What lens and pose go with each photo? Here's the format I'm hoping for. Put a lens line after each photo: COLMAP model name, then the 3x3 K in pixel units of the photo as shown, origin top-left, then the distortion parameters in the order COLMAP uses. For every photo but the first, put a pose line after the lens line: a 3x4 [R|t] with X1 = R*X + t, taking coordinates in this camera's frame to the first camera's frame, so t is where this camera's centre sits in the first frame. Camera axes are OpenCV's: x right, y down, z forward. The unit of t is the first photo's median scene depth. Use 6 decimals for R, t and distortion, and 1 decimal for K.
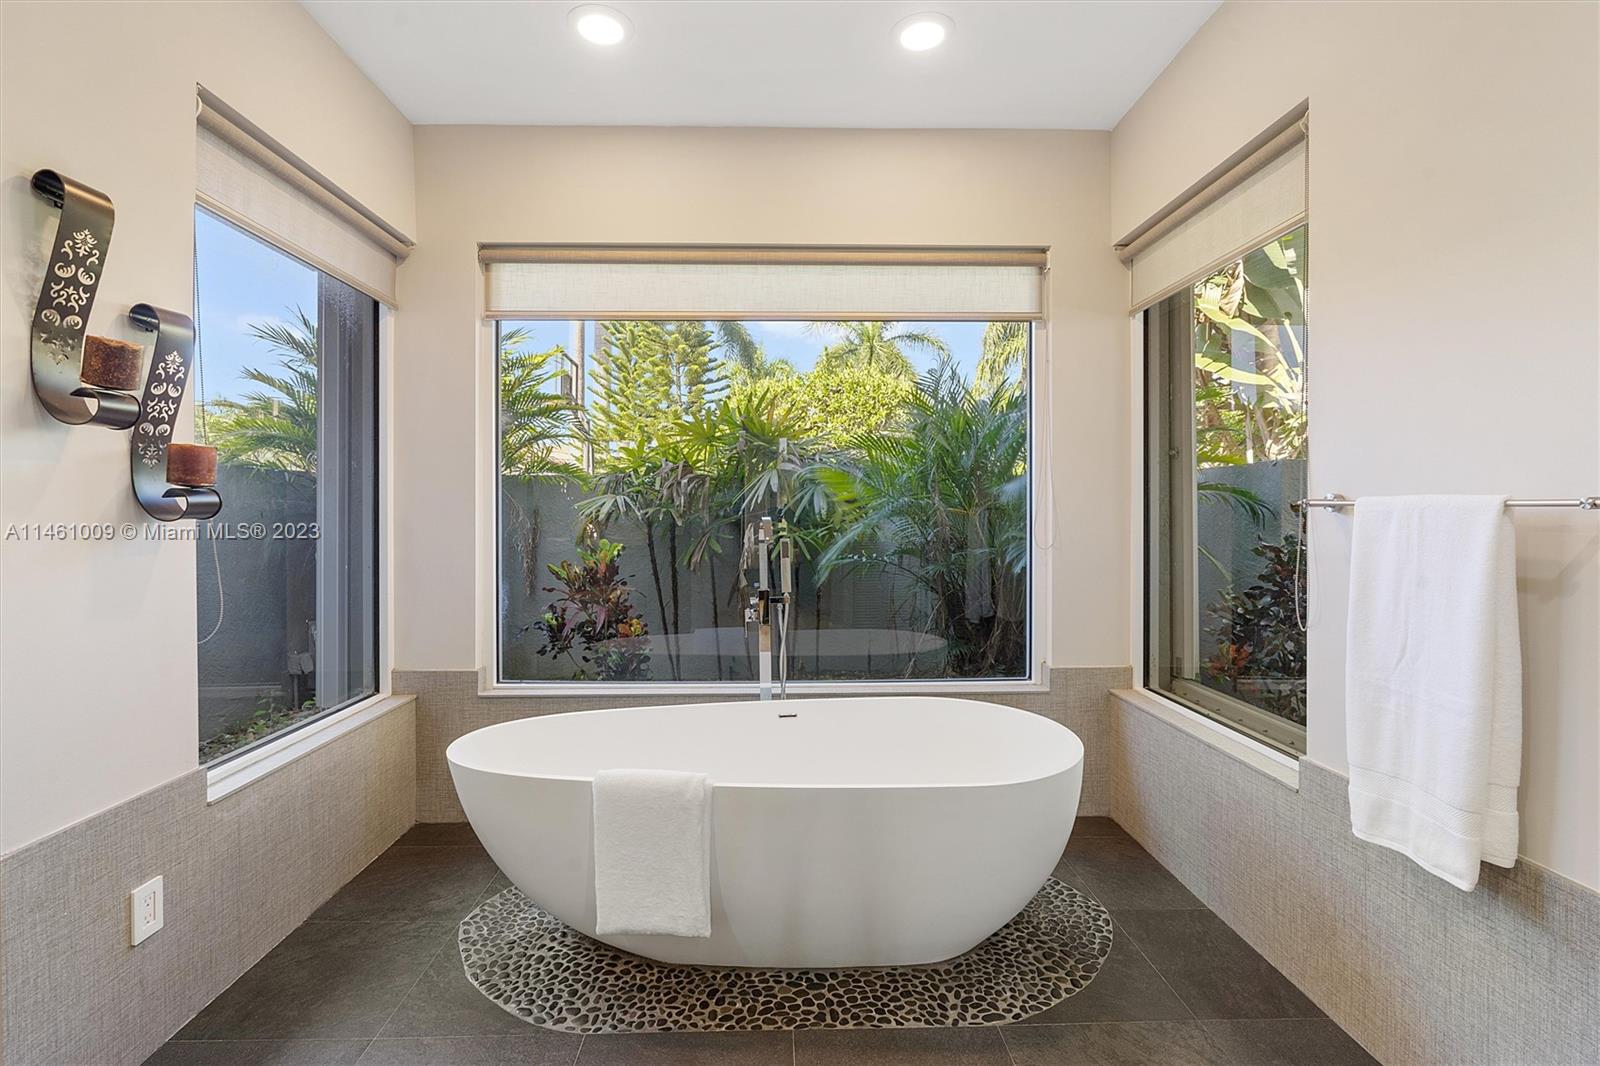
lens RADIAL K [[749.5, 0, 796.1], [0, 749.5, 503.8], [0, 0, 1]] dist [-0.018626, 0.020936]
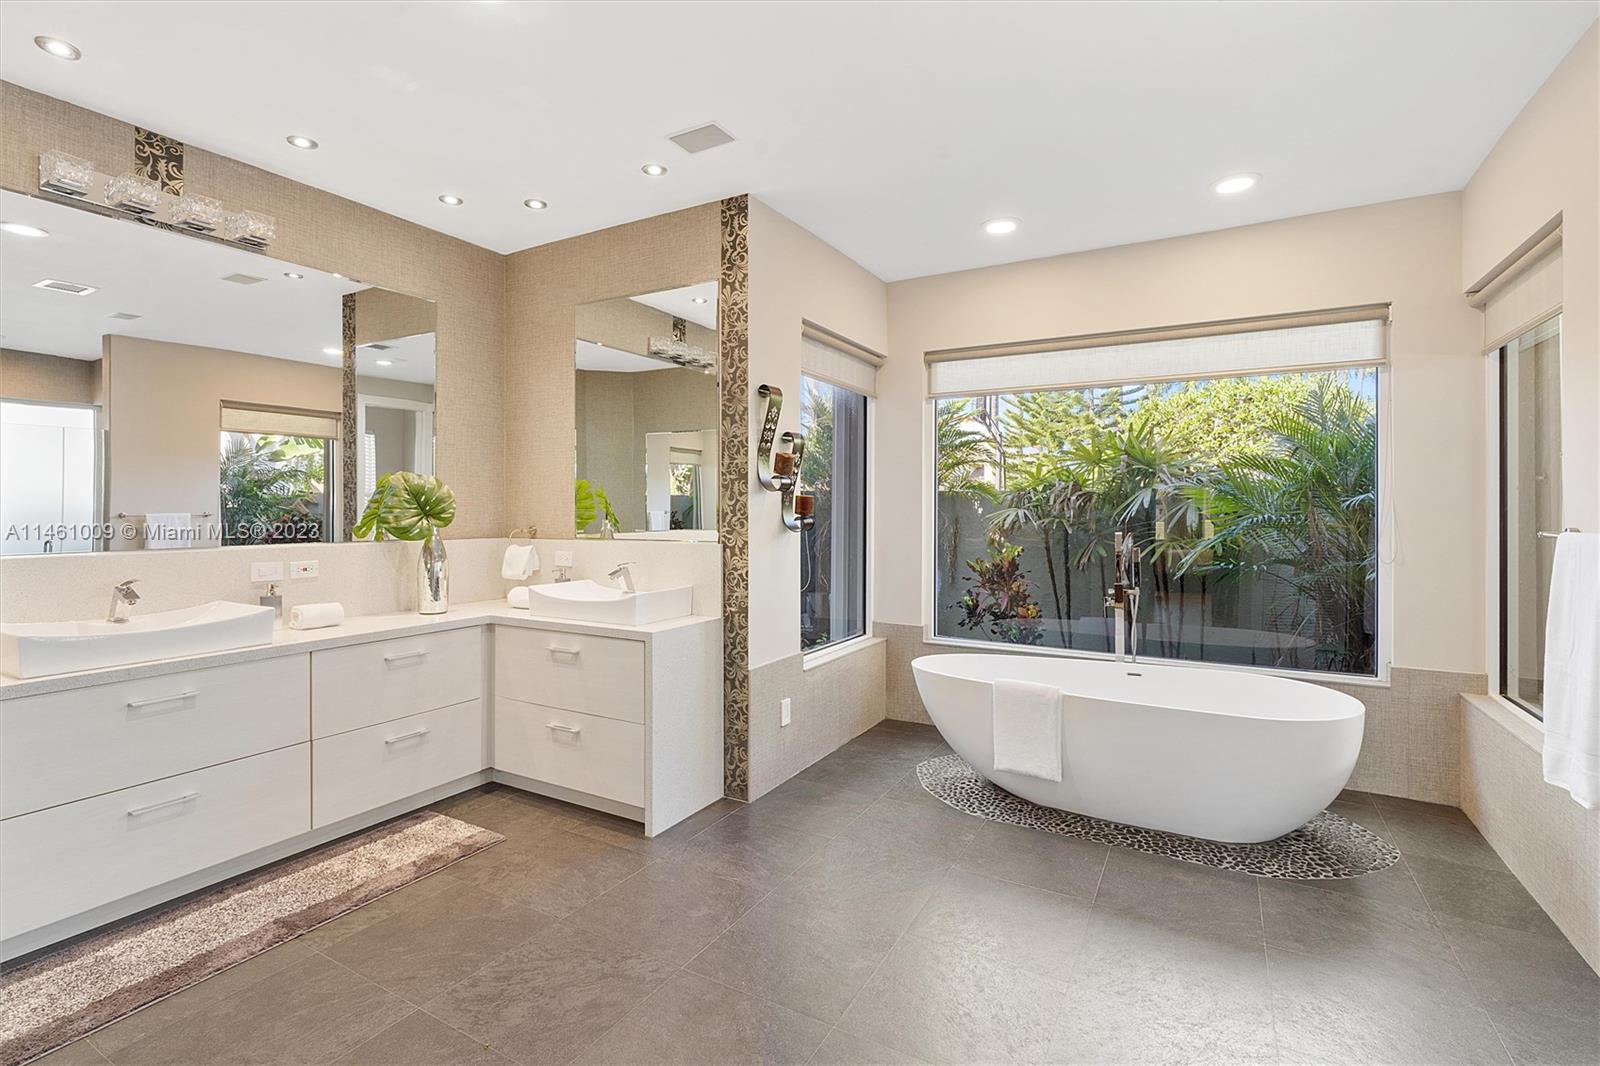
lens RADIAL K [[723.5, 0, 797.7], [0, 723.5, 517.1], [0, 0, 1]] dist [-0.003284, -0.000031]
pose [[0.854346, 0.009120, -0.519625, 0.131780], [0.000140, 0.999842, 0.017779, -0.030945], [0.519705, -0.015262, 0.854209, -0.417386]]
